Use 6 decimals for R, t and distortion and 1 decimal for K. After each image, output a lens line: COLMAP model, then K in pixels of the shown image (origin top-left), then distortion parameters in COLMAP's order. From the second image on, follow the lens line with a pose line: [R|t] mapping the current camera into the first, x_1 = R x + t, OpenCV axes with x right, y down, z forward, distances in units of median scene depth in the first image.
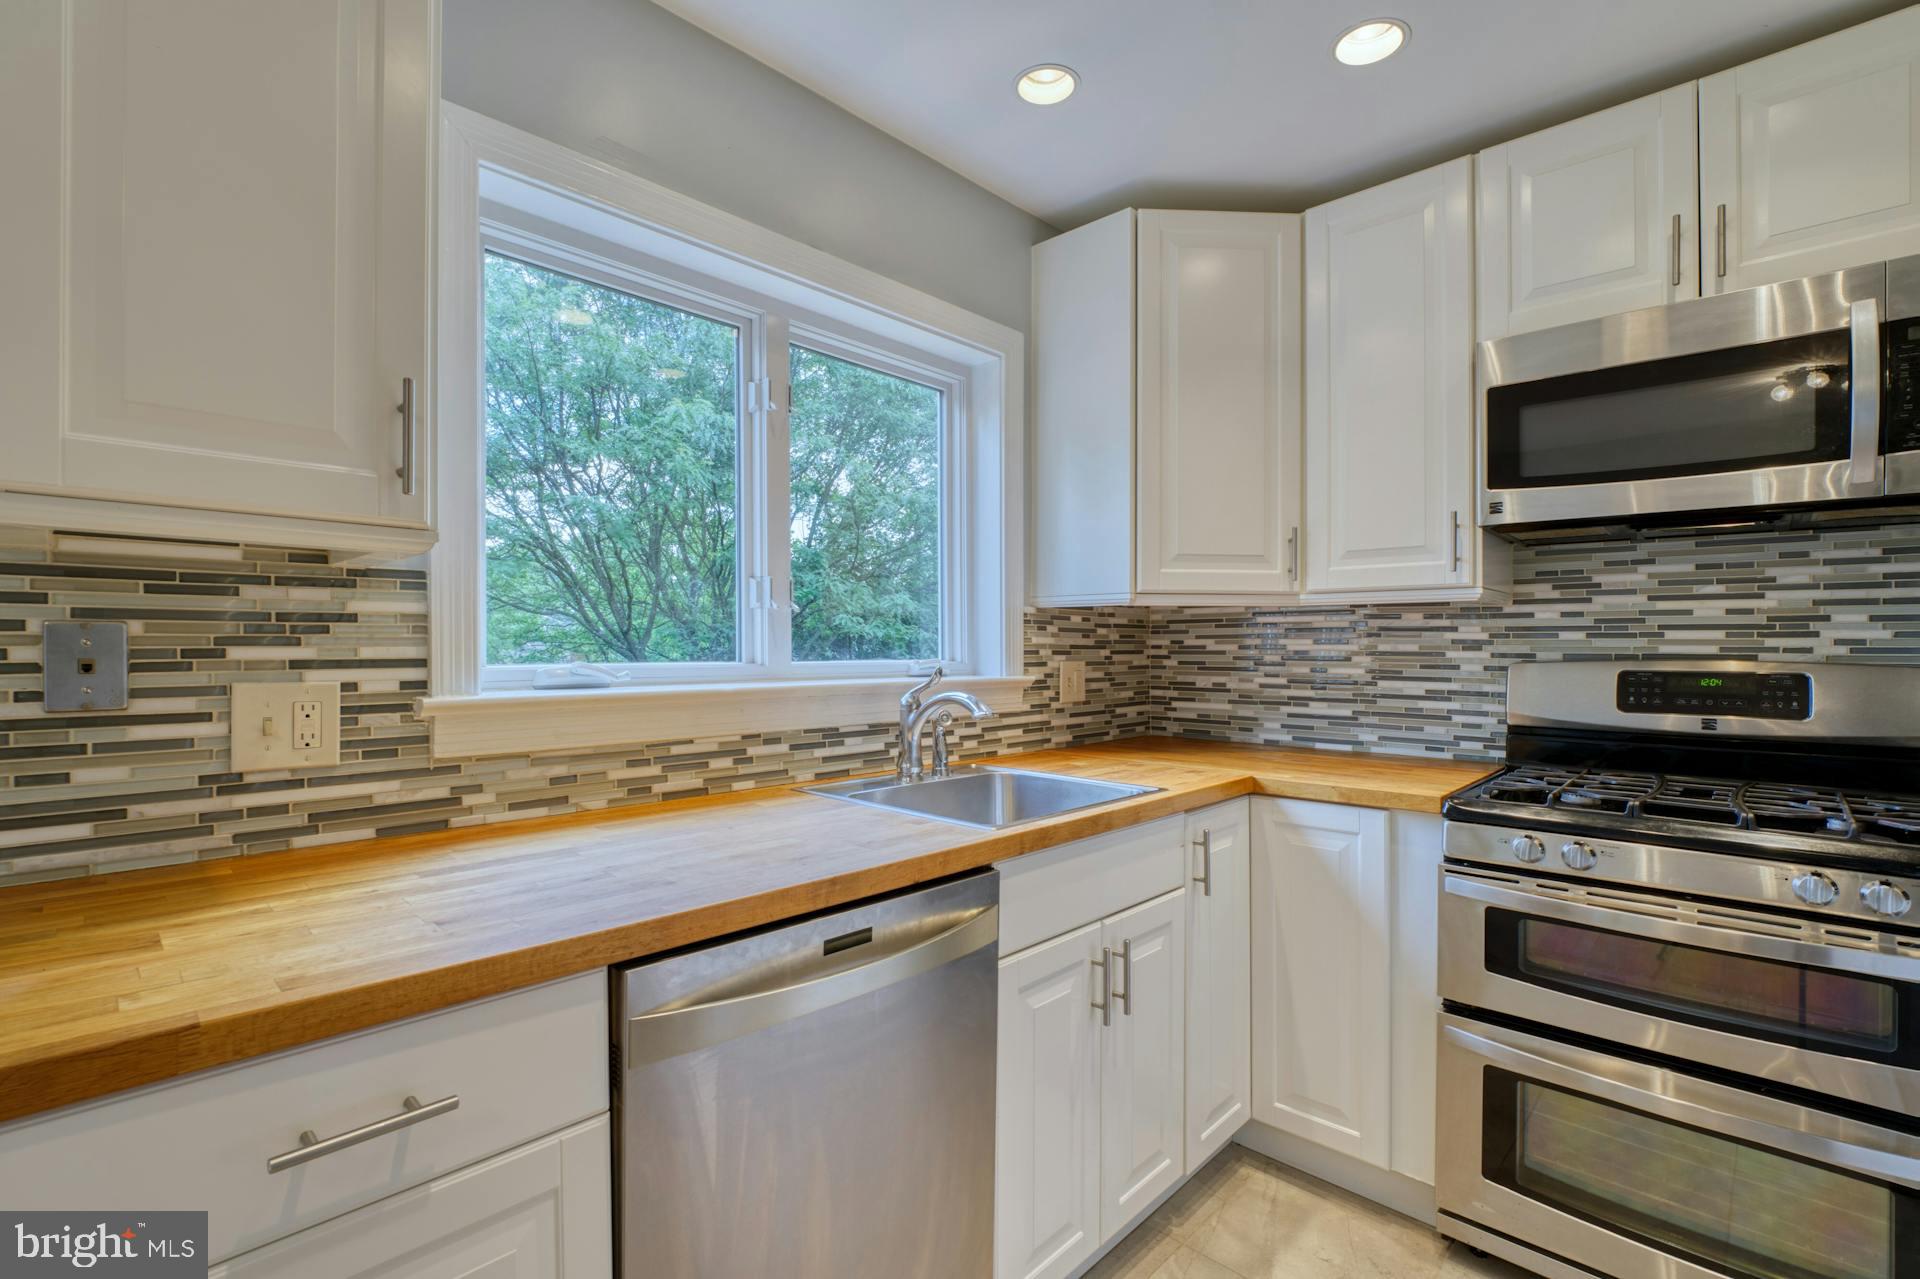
lens RADIAL K [[877.3, 0, 965.9], [0, 877.3, 643.5], [0, 0, 1]] dist [0.002749, -0.000343]
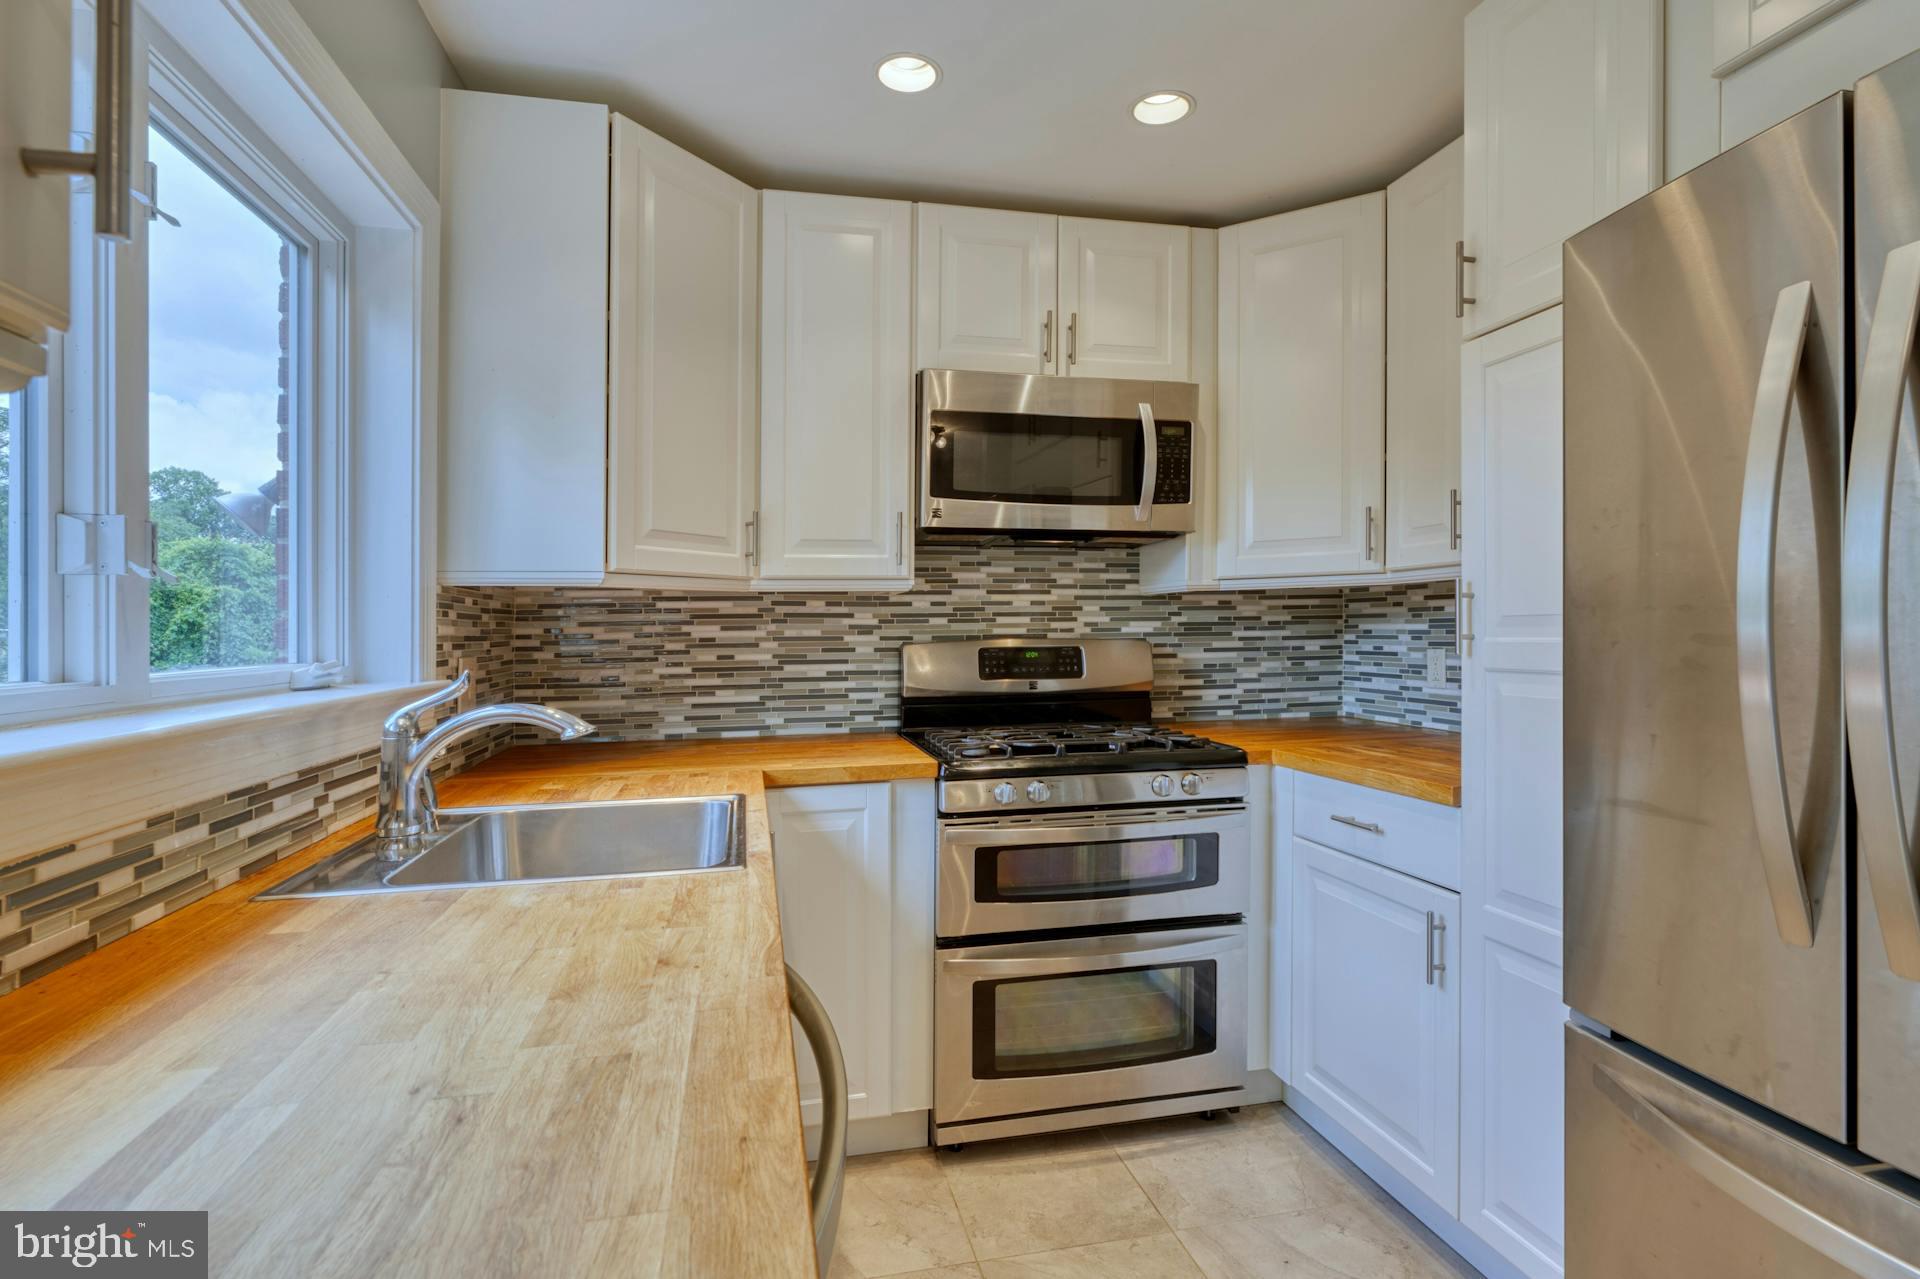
lens RADIAL K [[932.3, 0, 946.0], [0, 932.3, 630.5], [0, 0, 1]] dist [0.010991, -0.000204]
pose [[0.571493, -0.013296, 0.820499, -0.389109], [0.012022, 0.999897, 0.007830, -0.005923], [-0.820519, 0.005389, 0.571594, 0.255722]]
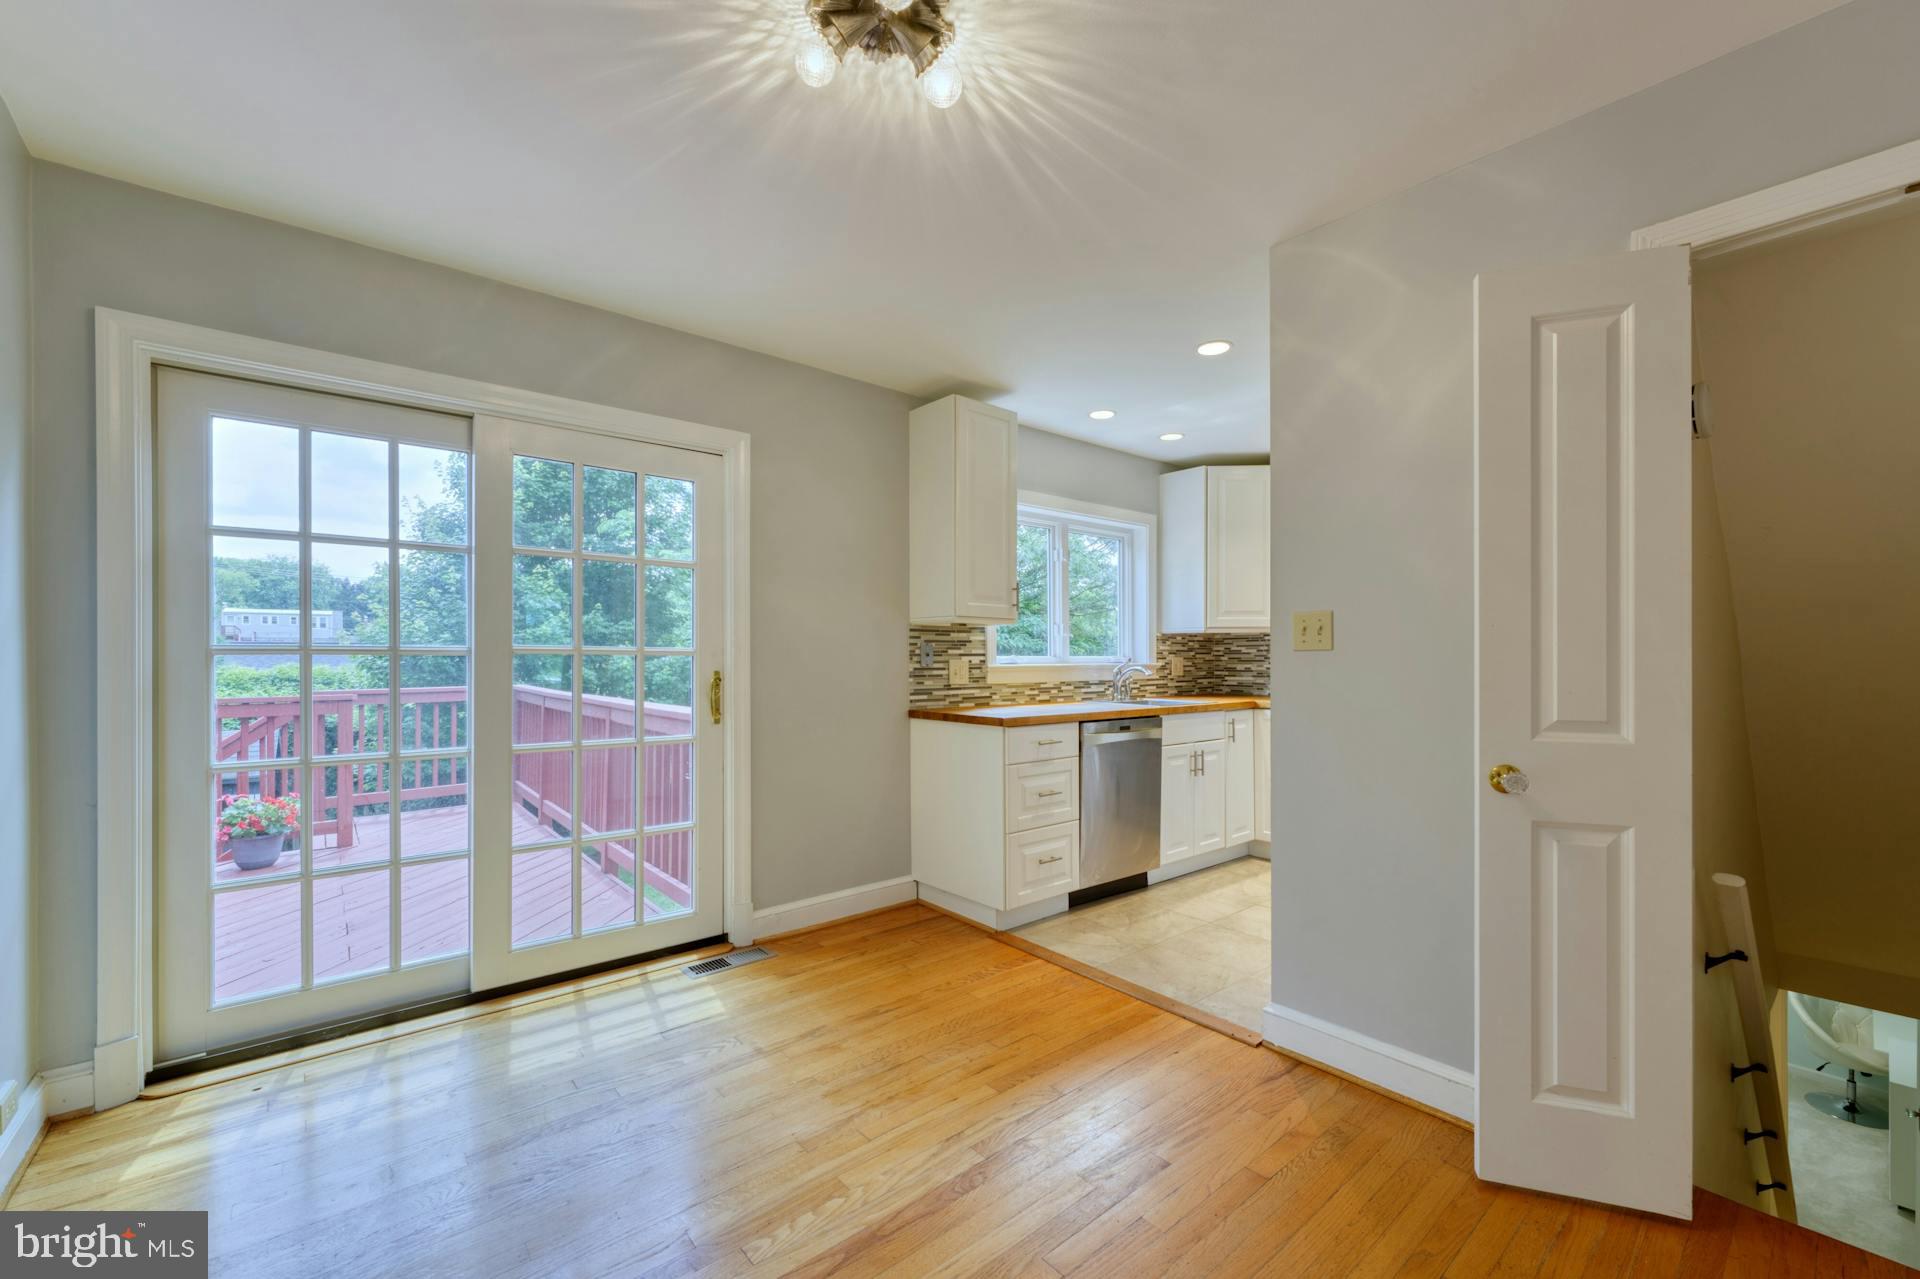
lens RADIAL K [[780.3, 0, 941.1], [0, 780.3, 654.9], [0, 0, 1]] dist [-0.004422, -0.000291]
pose [[0.989890, -0.001807, -0.141824, -0.245199], [0.002279, 0.999992, 0.003167, 0.008704], [0.141817, -0.003458, 0.989887, -1.337275]]
